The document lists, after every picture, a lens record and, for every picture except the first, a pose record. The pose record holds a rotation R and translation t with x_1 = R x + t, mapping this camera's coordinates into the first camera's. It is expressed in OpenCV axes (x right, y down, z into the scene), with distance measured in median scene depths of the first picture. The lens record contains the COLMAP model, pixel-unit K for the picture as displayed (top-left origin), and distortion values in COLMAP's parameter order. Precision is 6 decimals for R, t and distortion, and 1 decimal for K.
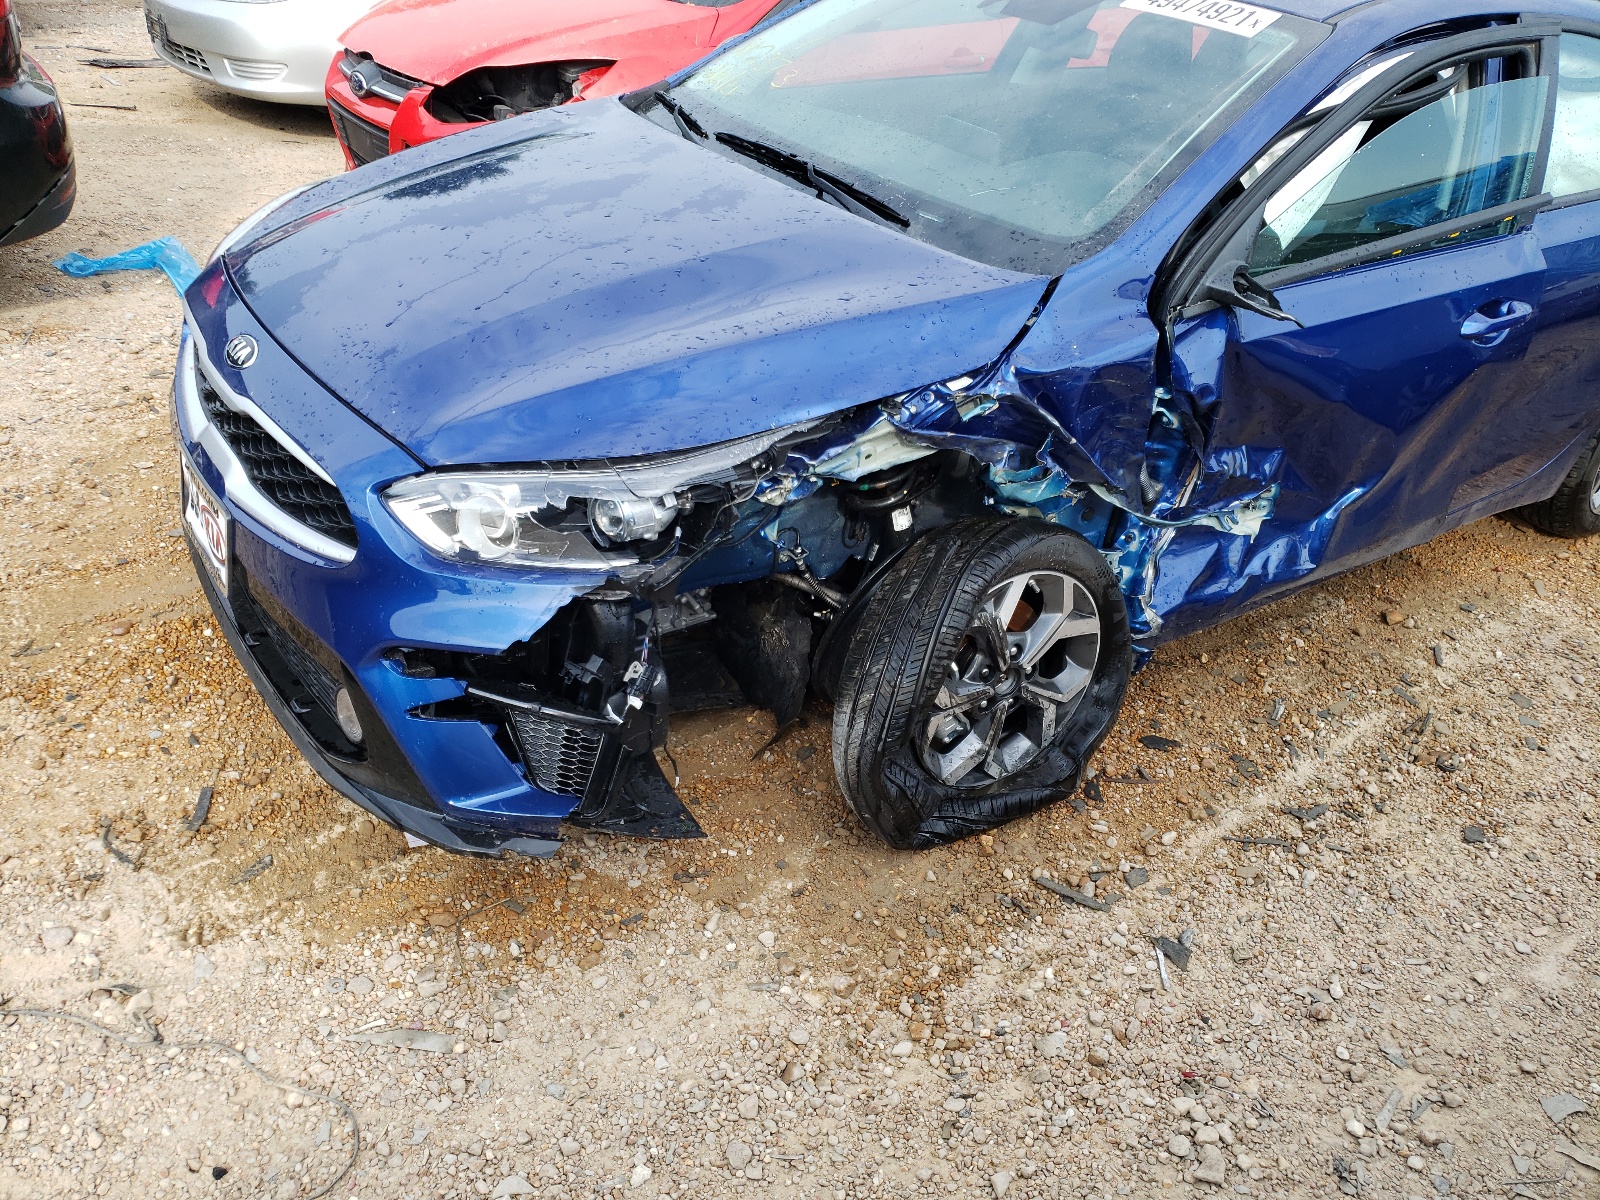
lens RADIAL K [[1186.6, 0, 799.6], [0, 1186.6, 663.9], [0, 0, 1]] dist [0.010336, 0.002780]
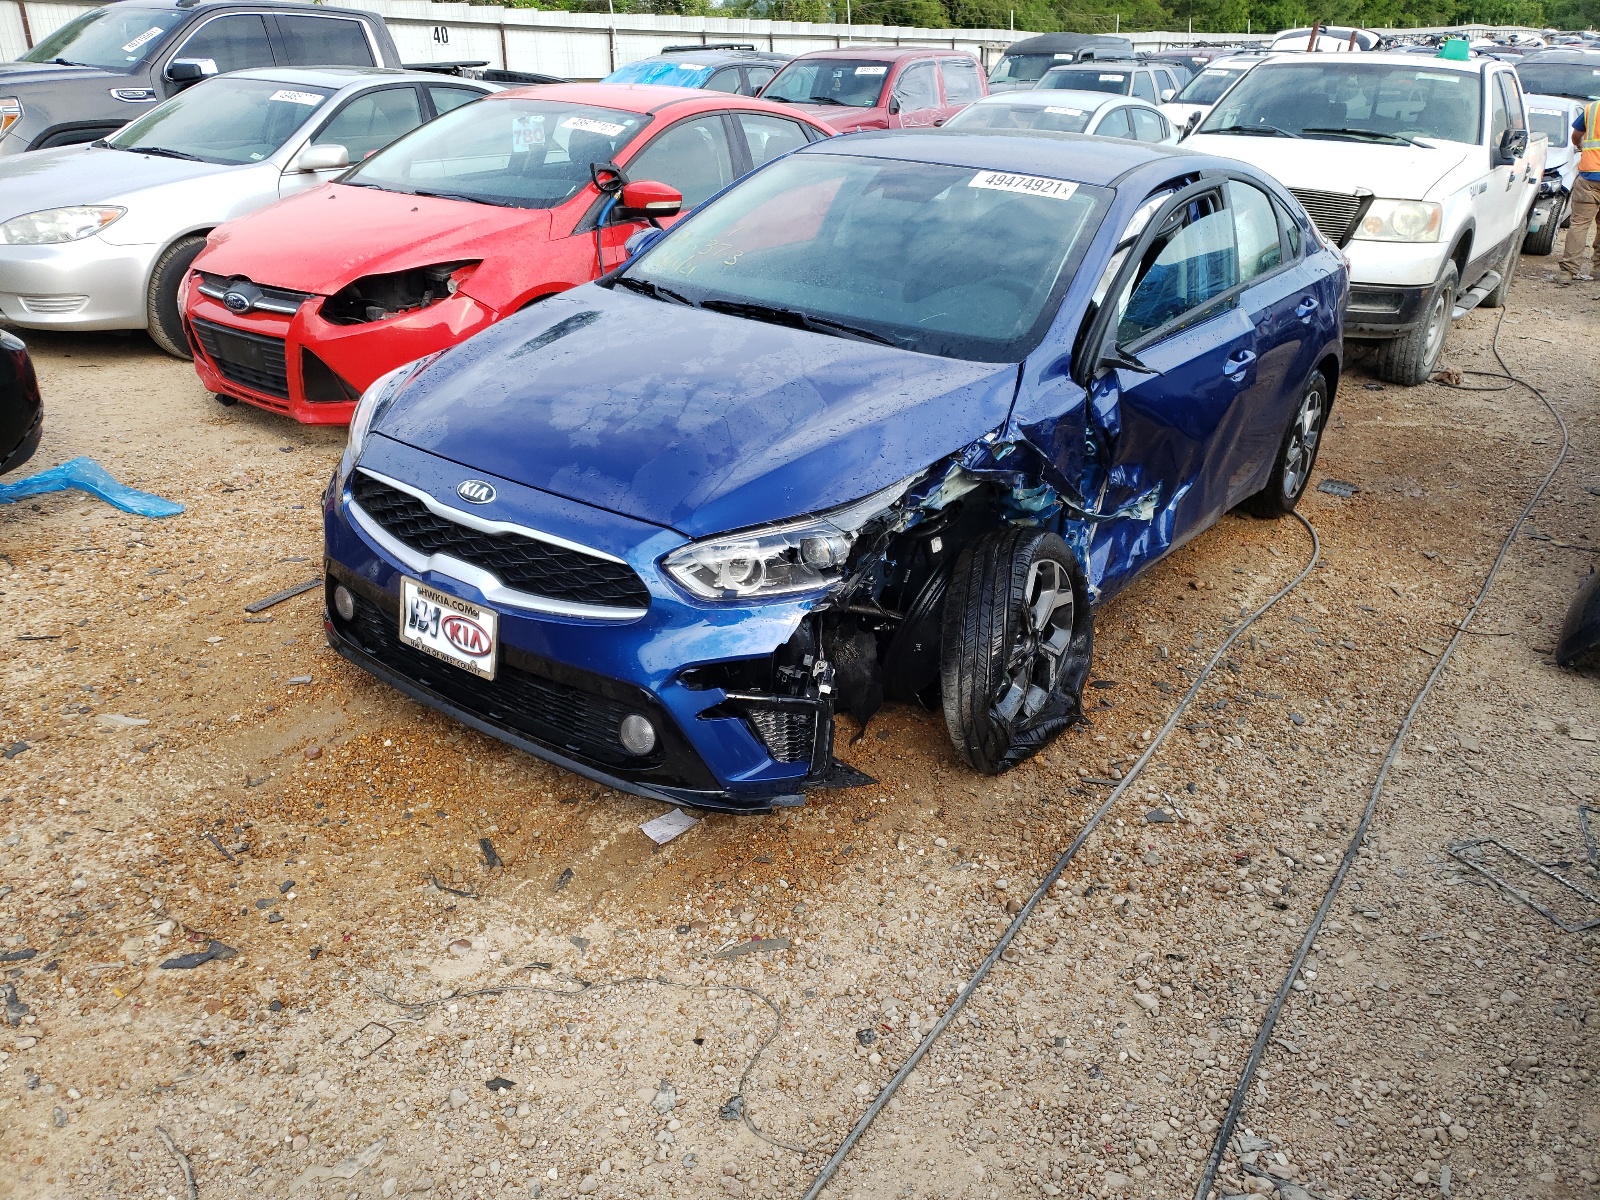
lens RADIAL K [[1186.6, 0, 799.6], [0, 1186.6, 663.9], [0, 0, 1]] dist [0.010336, 0.002780]
pose [[0.946931, -0.187146, 0.261339, -0.484633], [0.216400, 0.972349, -0.087795, 0.109298], [-0.237682, 0.139689, 0.961246, -0.307656]]
